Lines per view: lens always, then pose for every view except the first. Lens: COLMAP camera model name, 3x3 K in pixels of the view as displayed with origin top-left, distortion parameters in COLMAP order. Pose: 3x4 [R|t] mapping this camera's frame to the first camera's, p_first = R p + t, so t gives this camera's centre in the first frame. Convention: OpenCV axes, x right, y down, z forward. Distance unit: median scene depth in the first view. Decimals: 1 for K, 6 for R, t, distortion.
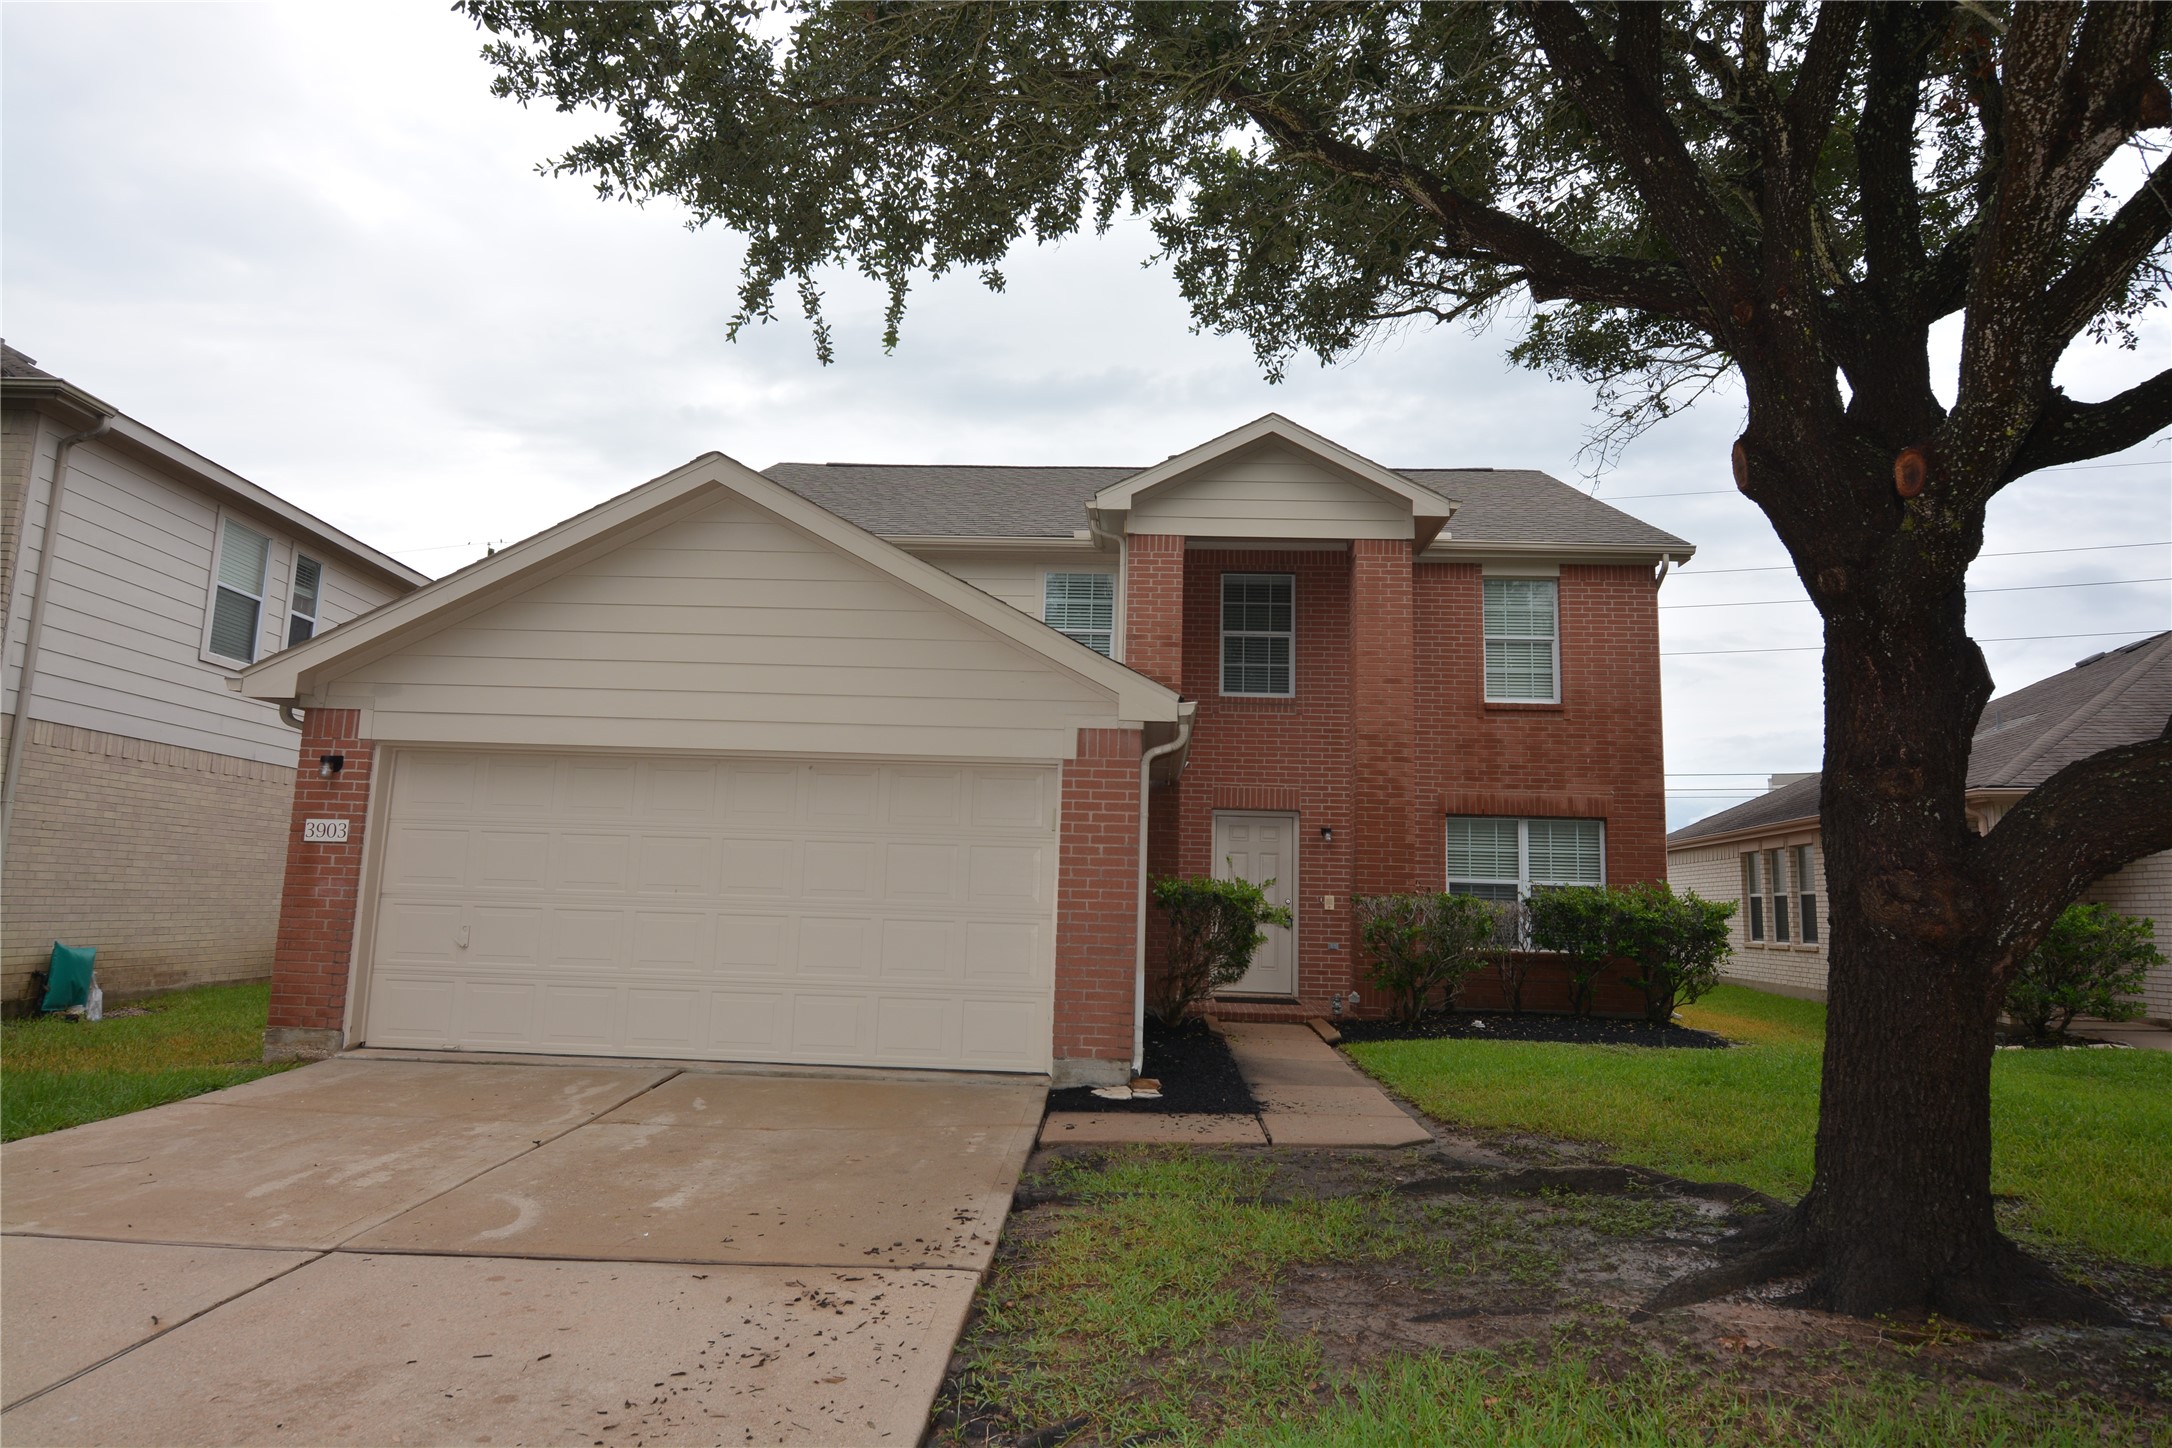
lens RADIAL K [[1316.4, 0, 1082.3], [0, 1316.4, 717.7], [0, 0, 1]] dist [-0.001765, -0.001242]
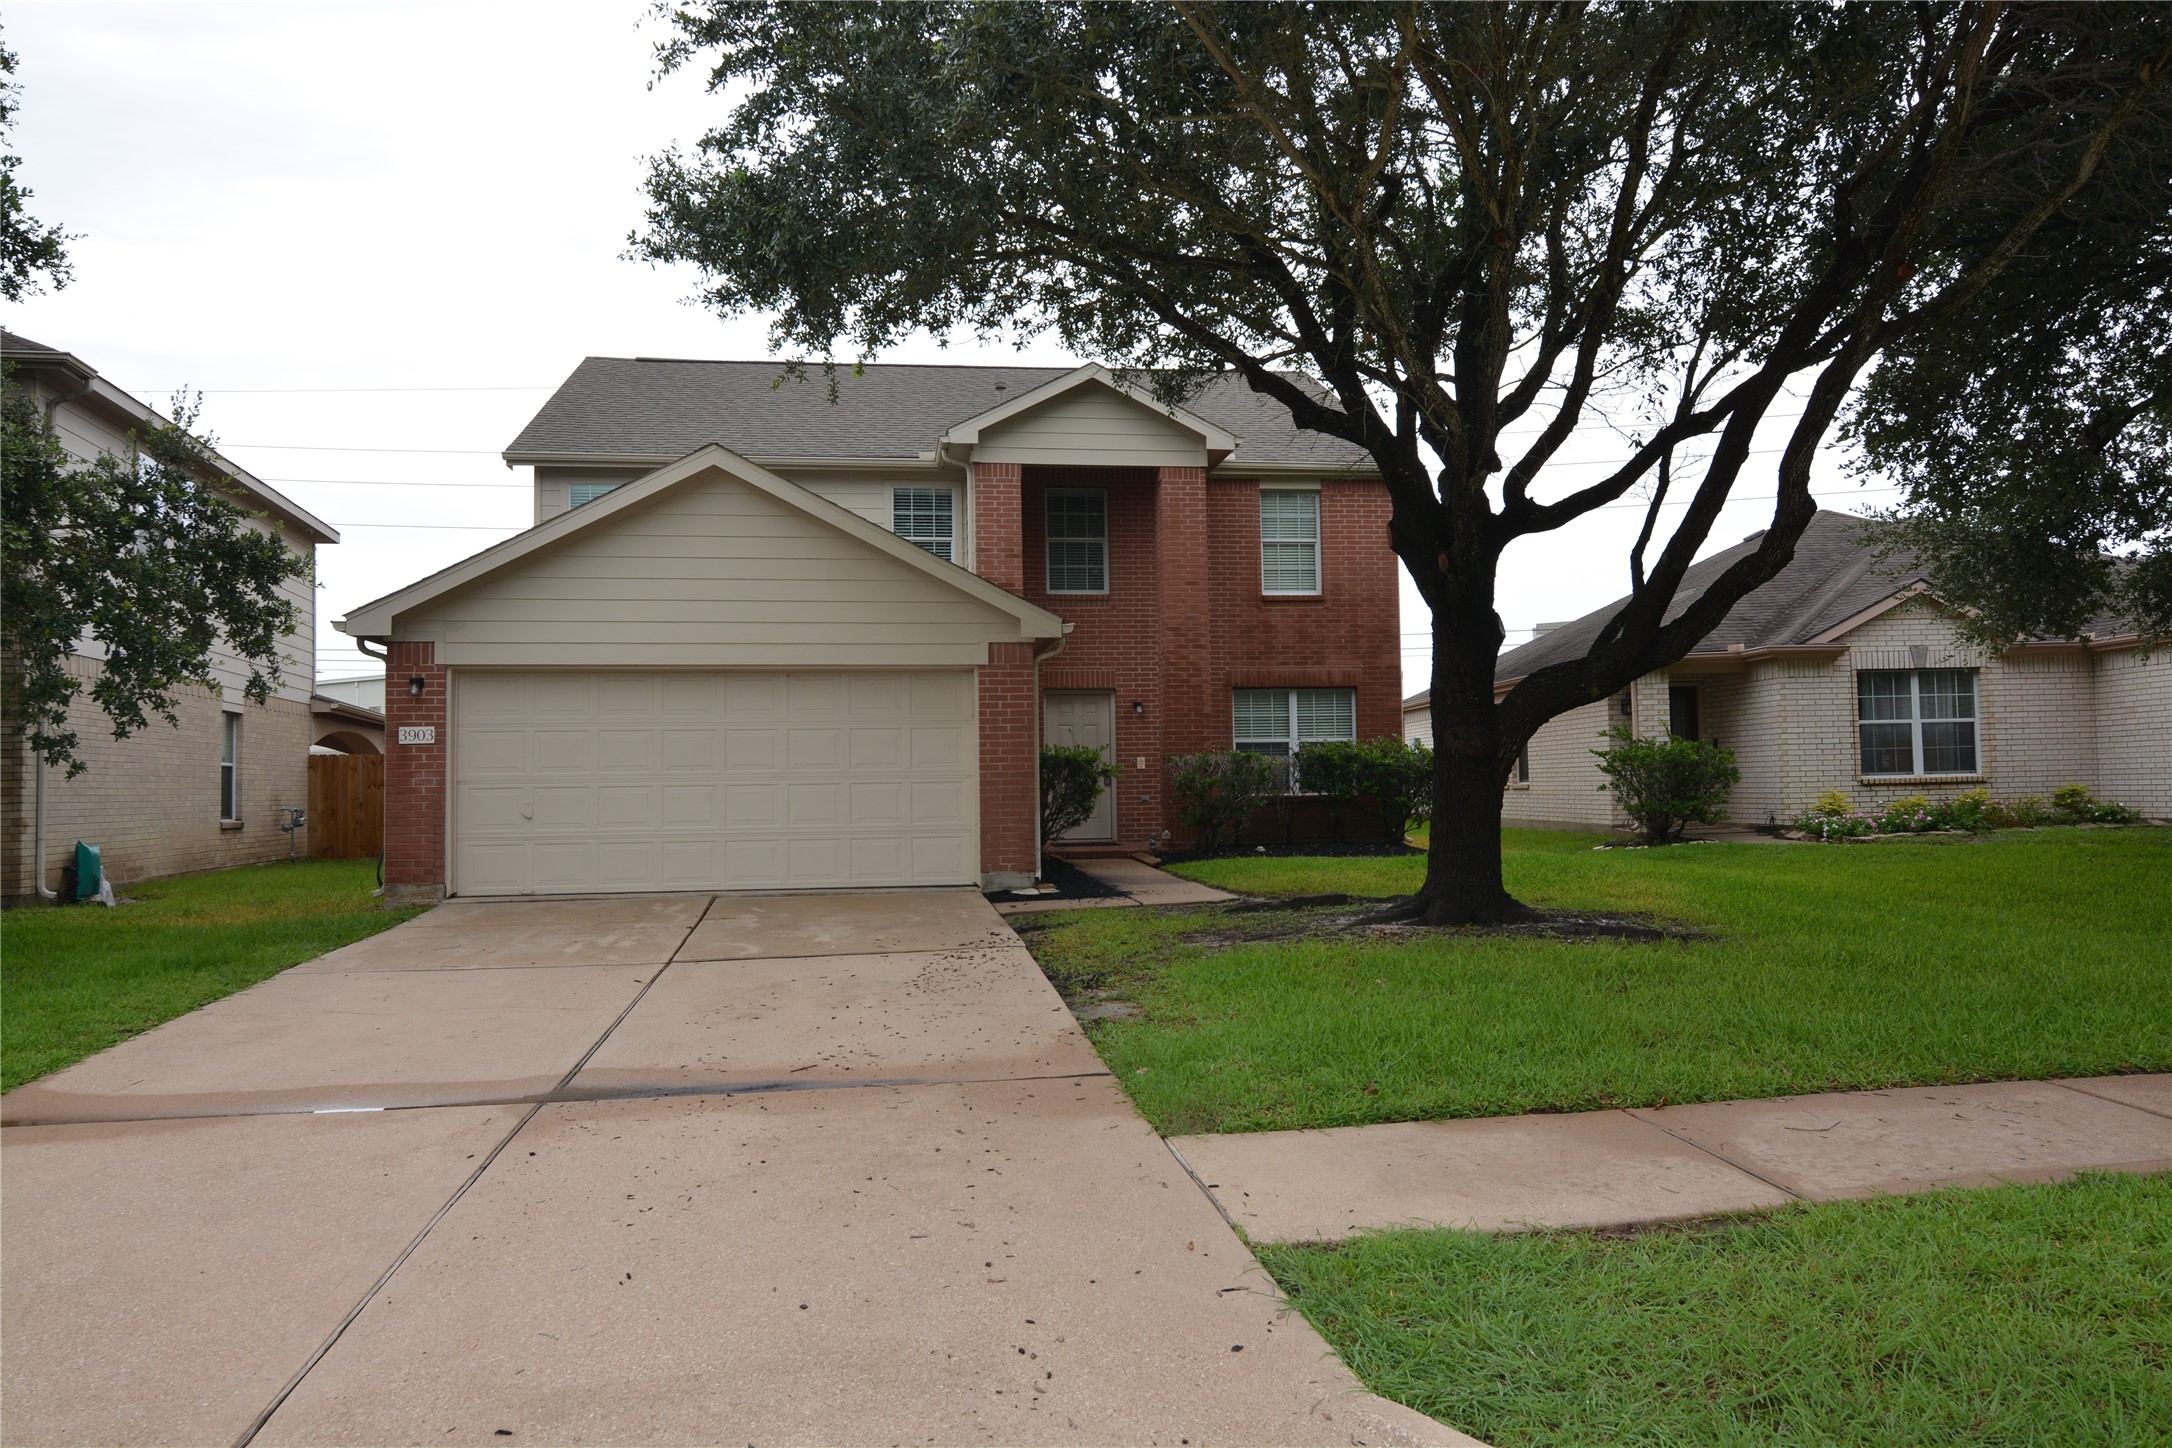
lens RADIAL K [[1520.1, 0, 1086.2], [0, 1520.1, 721.9], [0, 0, 1]] dist [0.001908, -0.000226]
pose [[0.982227, -0.036597, 0.184095, -0.130831], [0.017775, 0.994536, 0.102872, -0.046997], [-0.186853, -0.097771, 0.977510, -0.396174]]
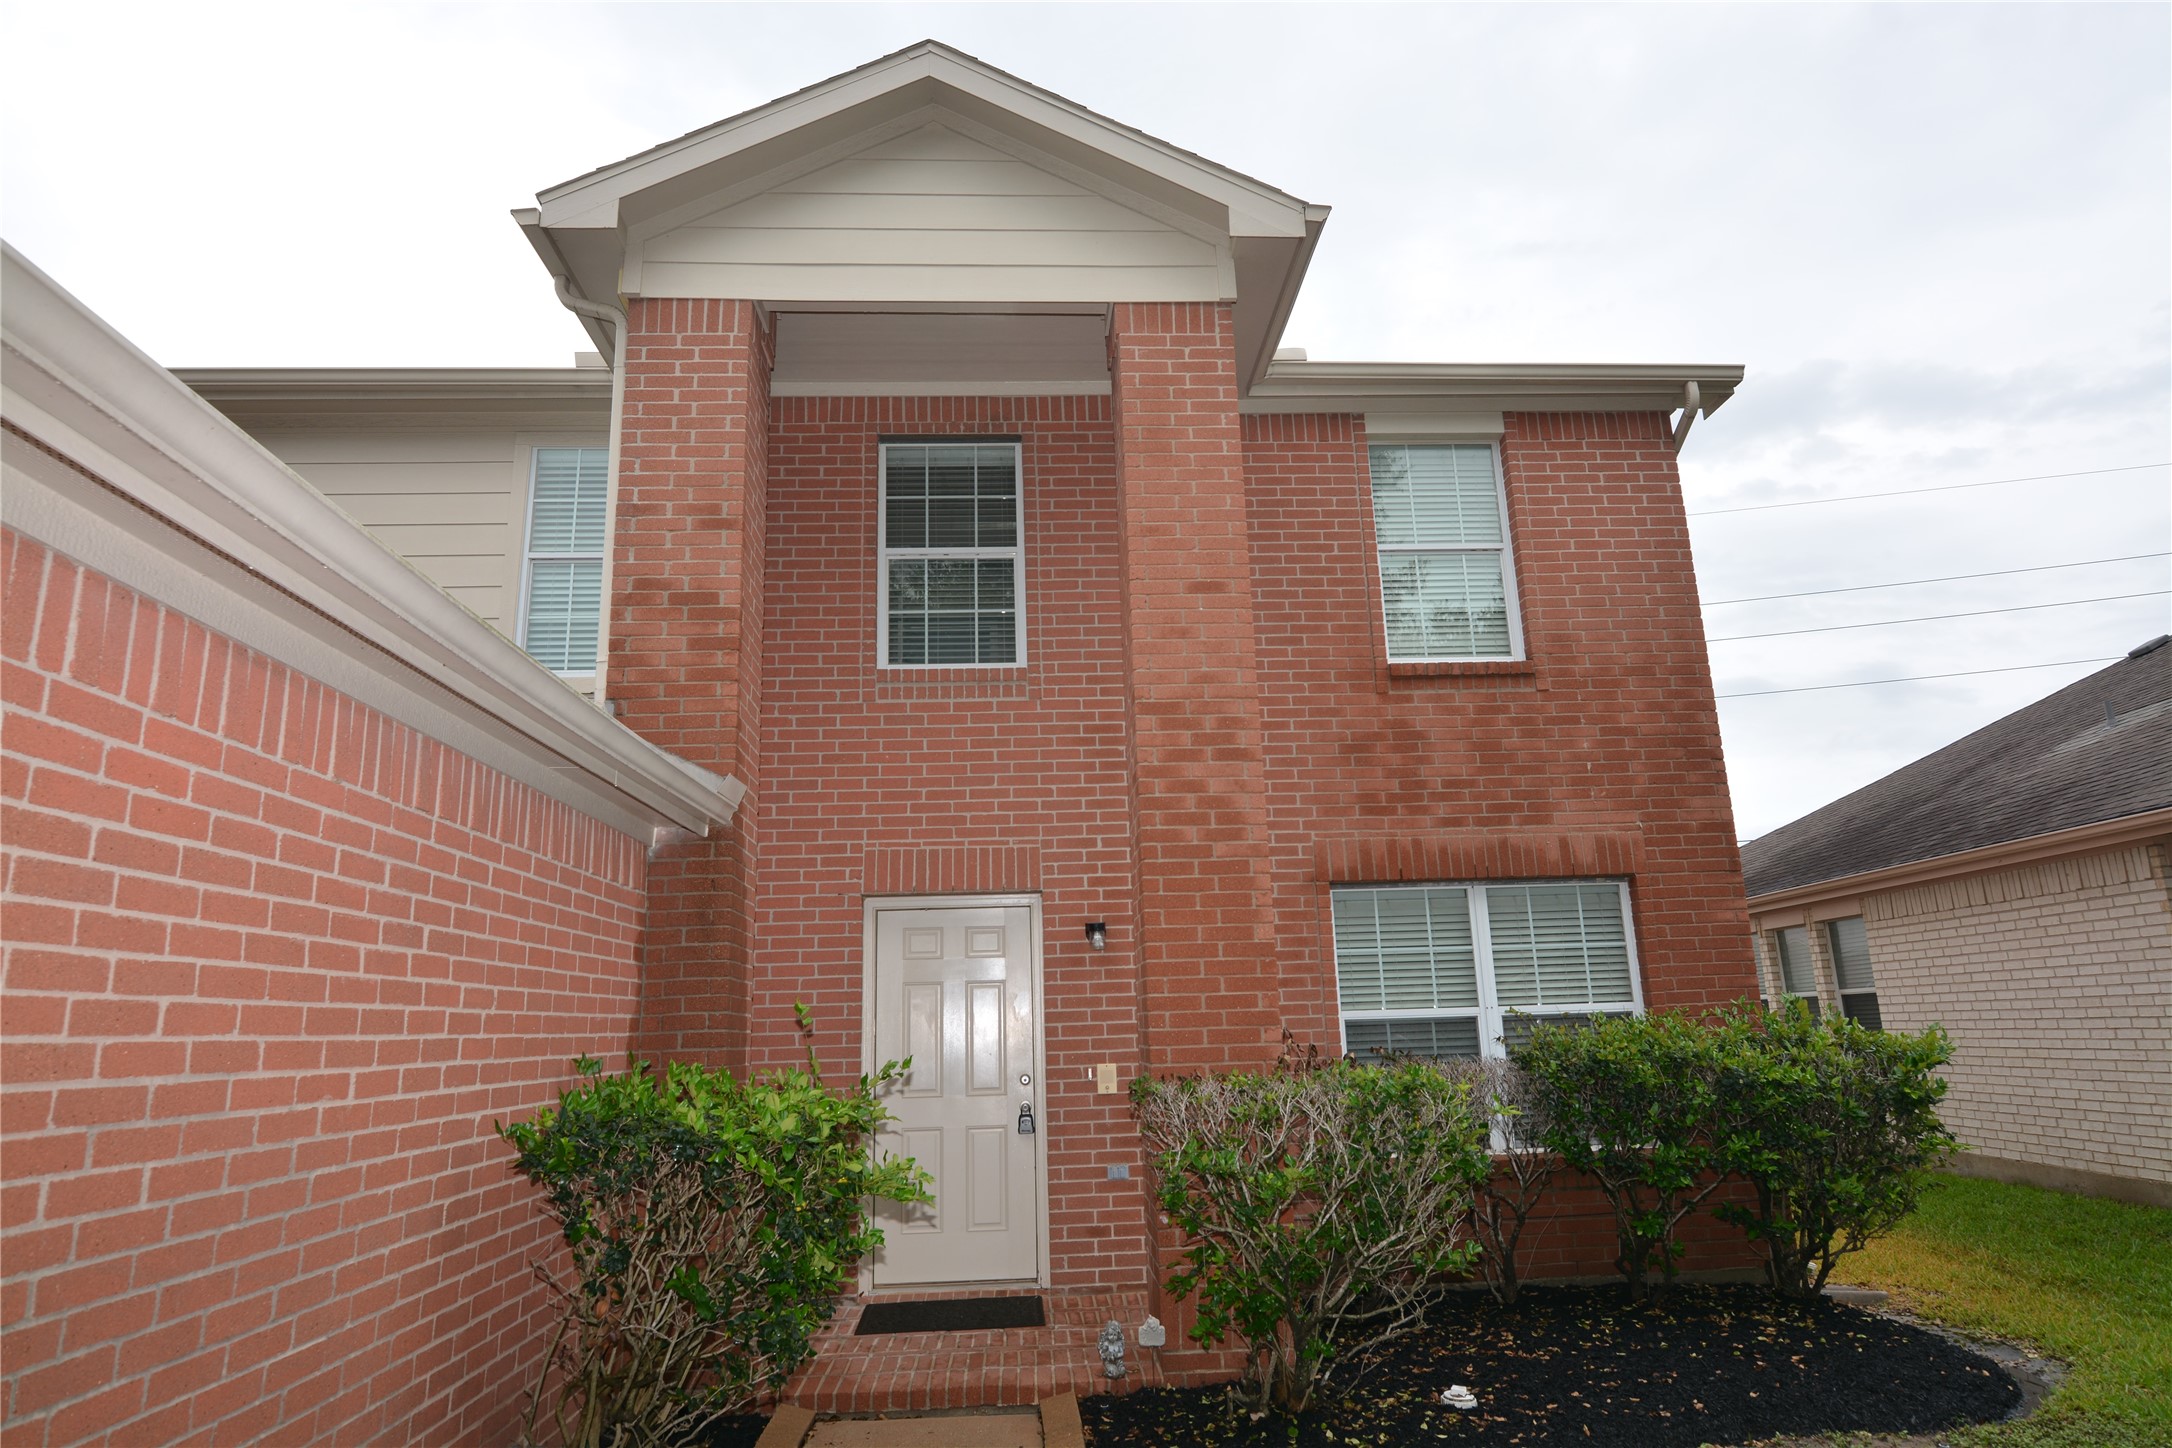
lens RADIAL K [[1316.4, 0, 1084.4], [0, 1316.4, 716.6], [0, 0, 1]] dist [-0.001765, -0.001242]
pose [[0.992210, -0.033082, 0.120106, 0.136676], [0.044086, 0.994952, -0.090150, 0.056092], [-0.116517, 0.094743, 0.988659, 0.554930]]
